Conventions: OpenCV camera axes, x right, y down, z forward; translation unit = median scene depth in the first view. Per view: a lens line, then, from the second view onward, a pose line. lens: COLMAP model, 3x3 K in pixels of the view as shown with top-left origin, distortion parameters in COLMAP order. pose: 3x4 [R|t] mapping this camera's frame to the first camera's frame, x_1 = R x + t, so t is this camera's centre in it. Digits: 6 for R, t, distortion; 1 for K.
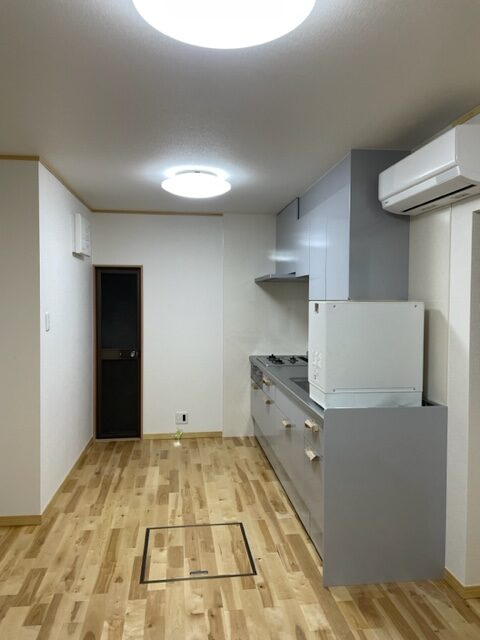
lens RADIAL K [[483.4, 0, 242.9], [0, 483.4, 316.9], [0, 0, 1]] dist [0.065630, -0.086710]
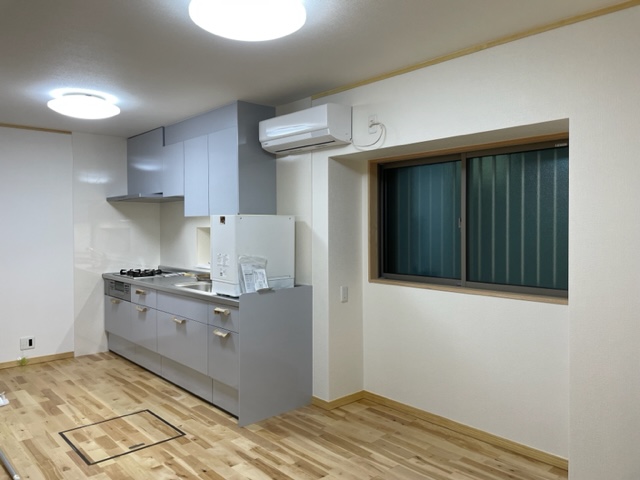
lens RADIAL K [[483.4, 0, 317.0], [0, 483.4, 236.2], [0, 0, 1]] dist [0.065630, -0.086710]
pose [[0.821901, -0.017578, 0.569360, -0.327031], [0.026297, 0.999629, -0.007101, 0.034971], [-0.569024, 0.020809, 0.822058, -0.179508]]
